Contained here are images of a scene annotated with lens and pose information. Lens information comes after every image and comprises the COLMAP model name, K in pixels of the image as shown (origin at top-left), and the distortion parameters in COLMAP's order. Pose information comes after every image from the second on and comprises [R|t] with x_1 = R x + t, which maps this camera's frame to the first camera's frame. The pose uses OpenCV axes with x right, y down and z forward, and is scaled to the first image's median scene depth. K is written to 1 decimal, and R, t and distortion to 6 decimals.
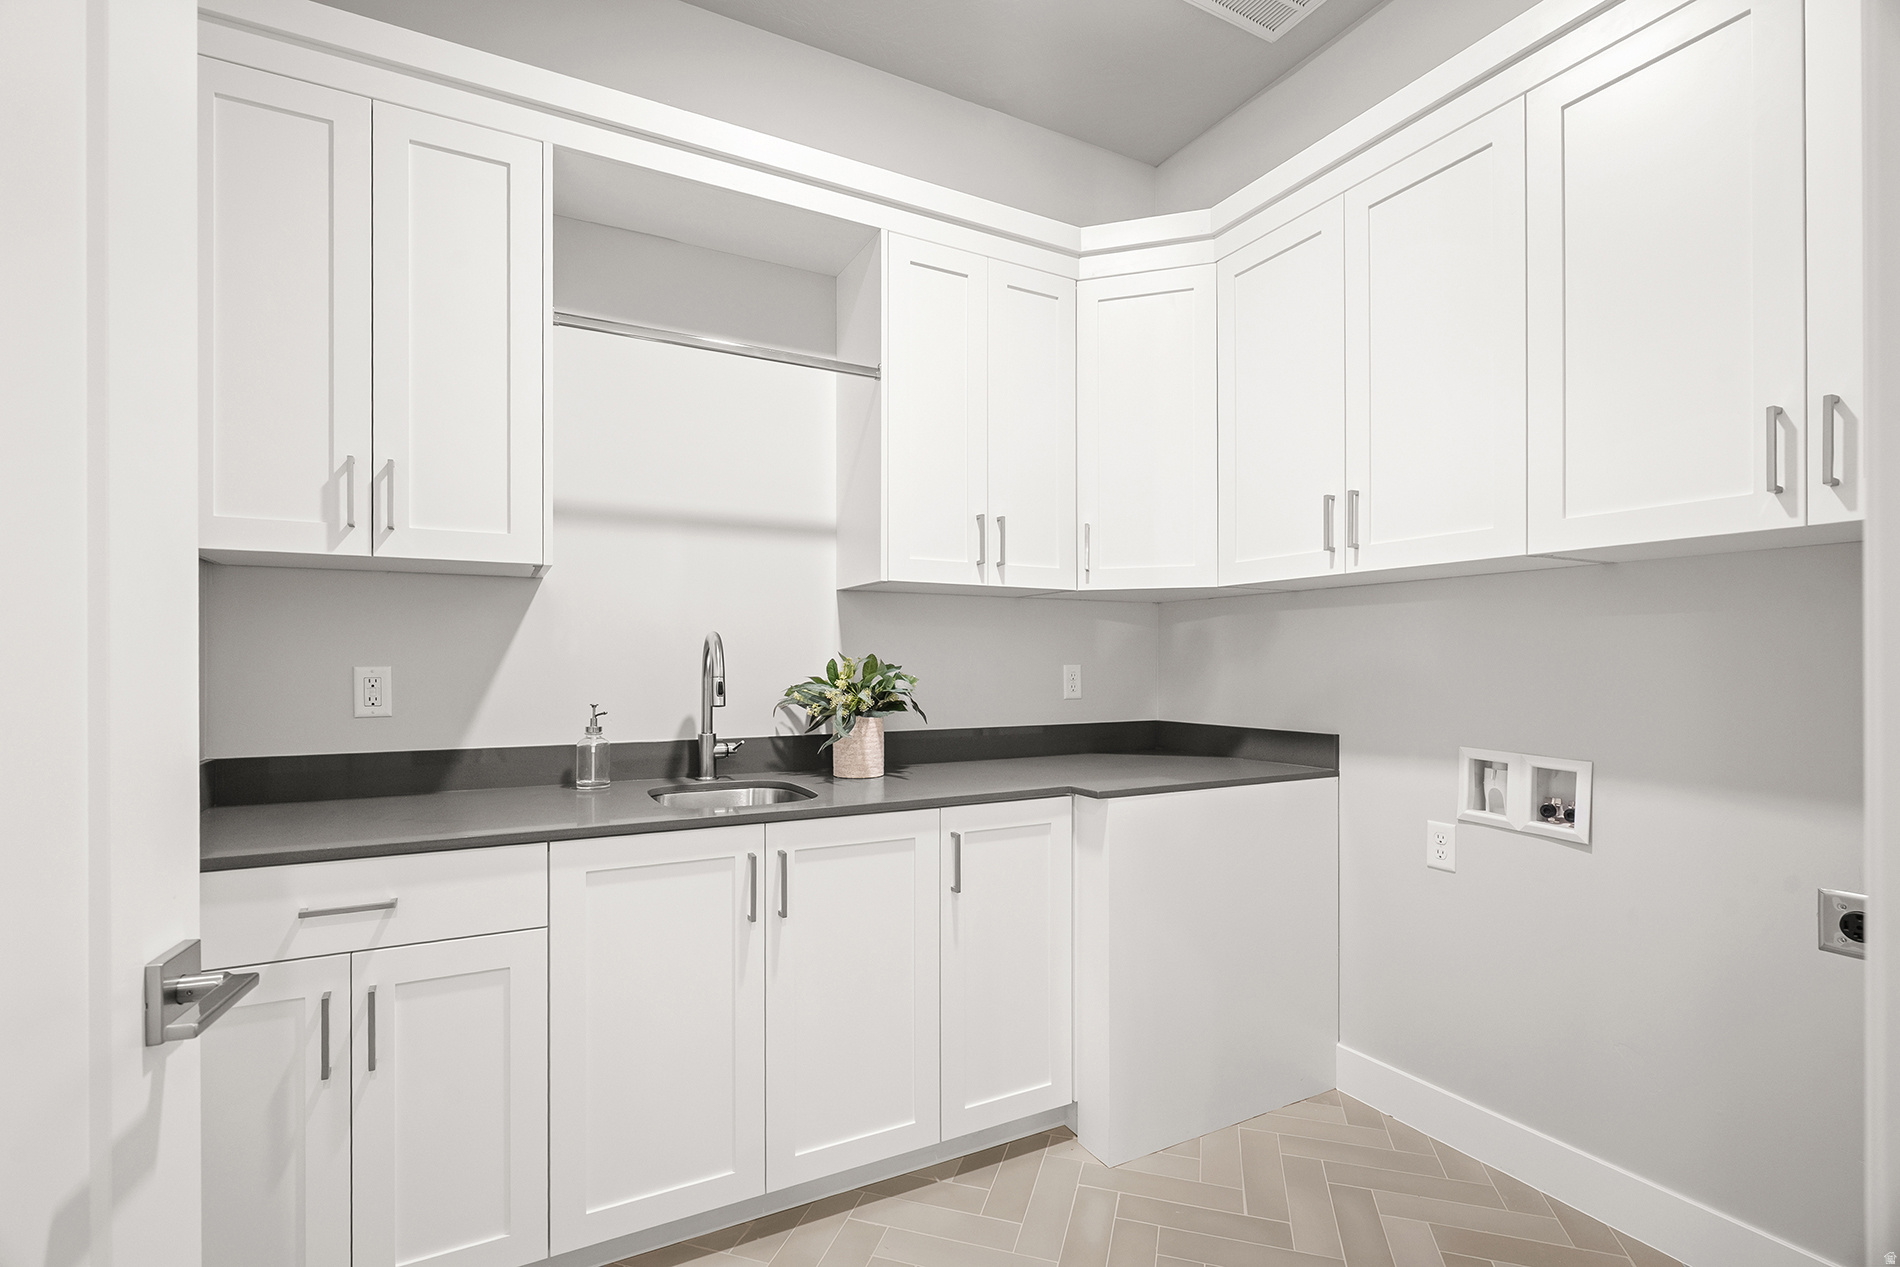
lens RADIAL K [[877.8, 0, 947.5], [0, 877.8, 669.5], [0, 0, 1]] dist [0.001281, 0.000282]
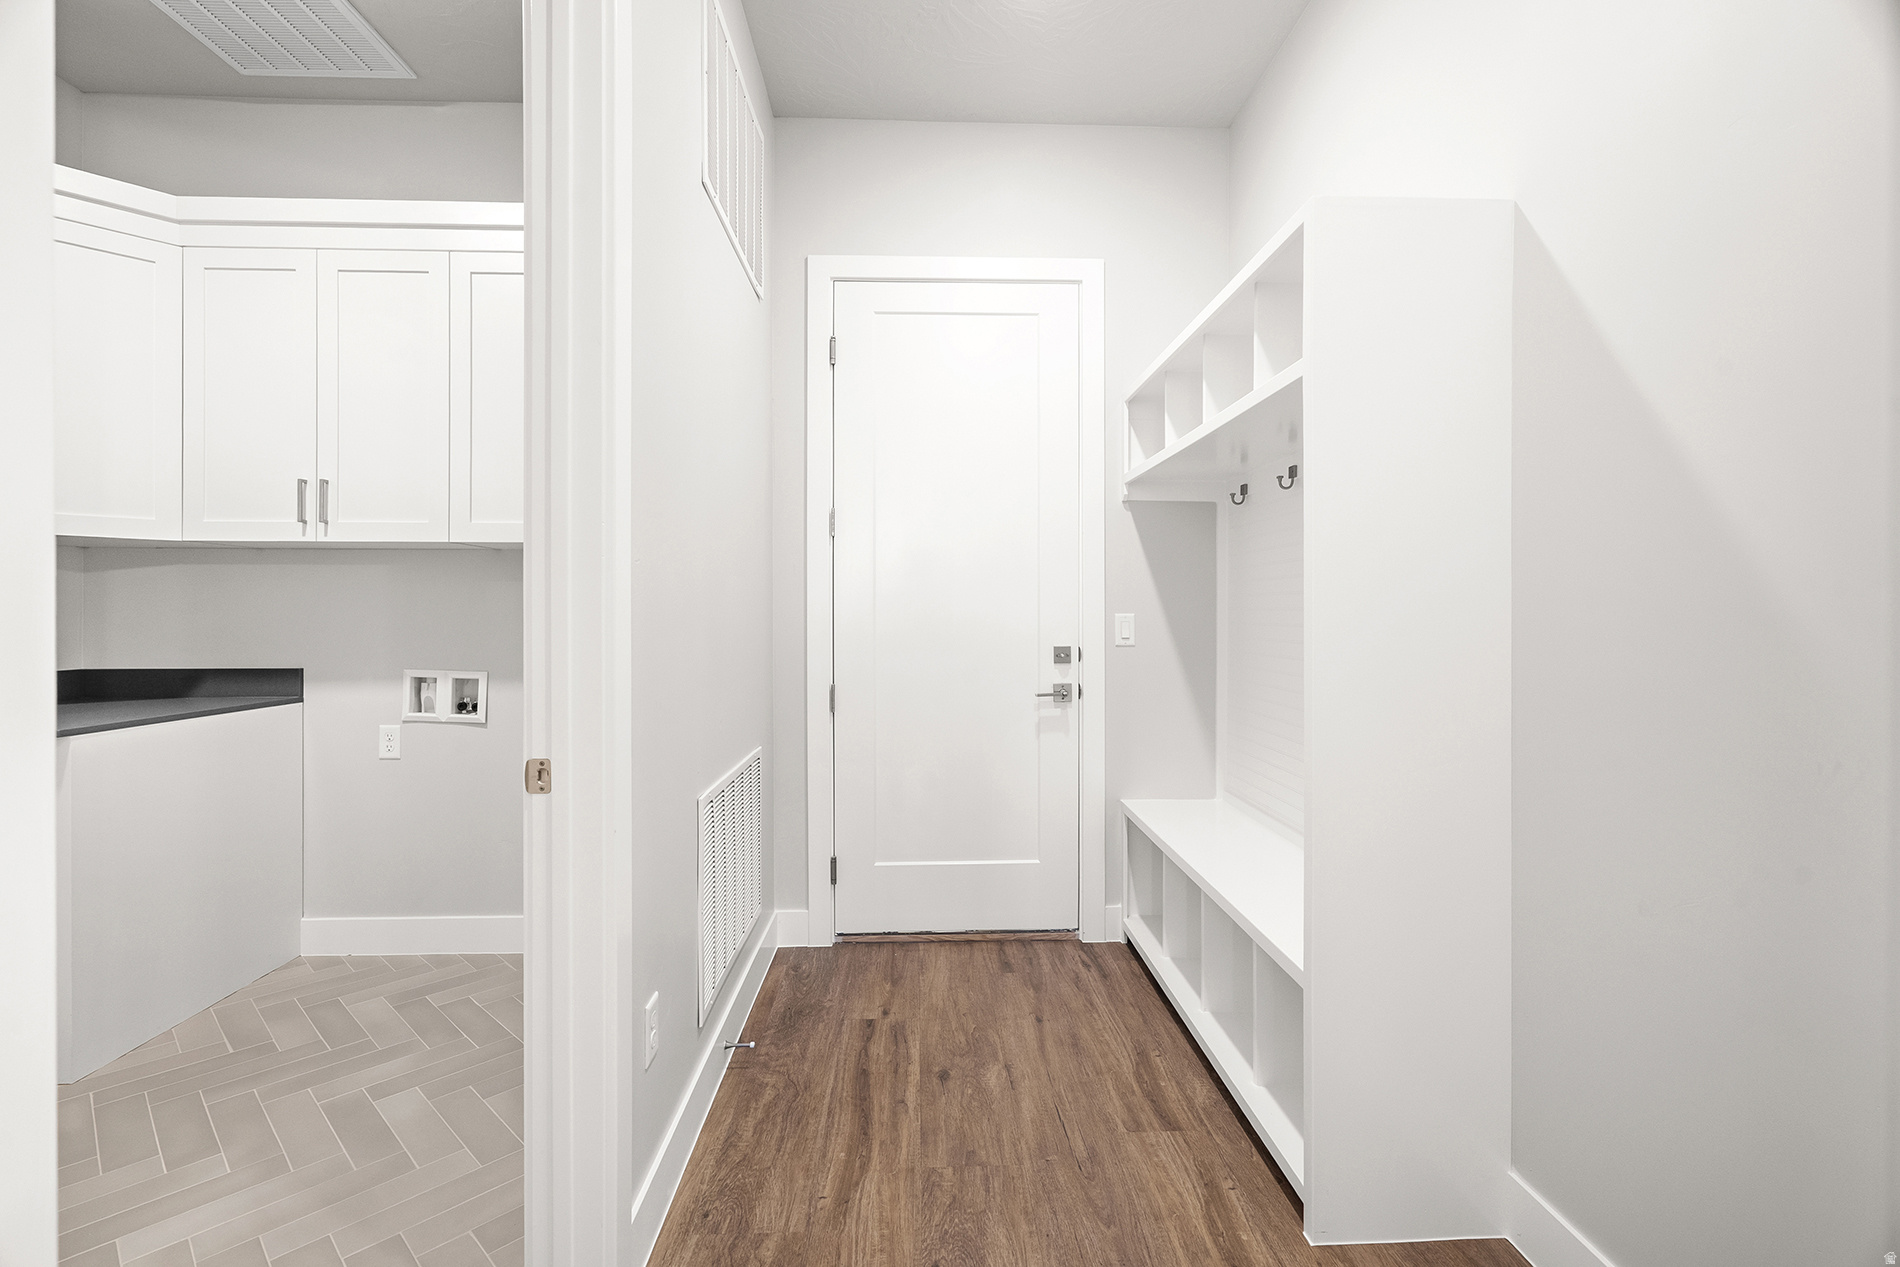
lens RADIAL K [[854.4, 0, 946.1], [0, 854.4, 636.5], [0, 0, 1]] dist [0.000247, -0.000117]
pose [[0.298356, -0.027411, 0.954061, -0.481458], [0.008060, 0.999624, 0.026200, 0.004453], [-0.954420, -0.000127, 0.298465, -0.260865]]
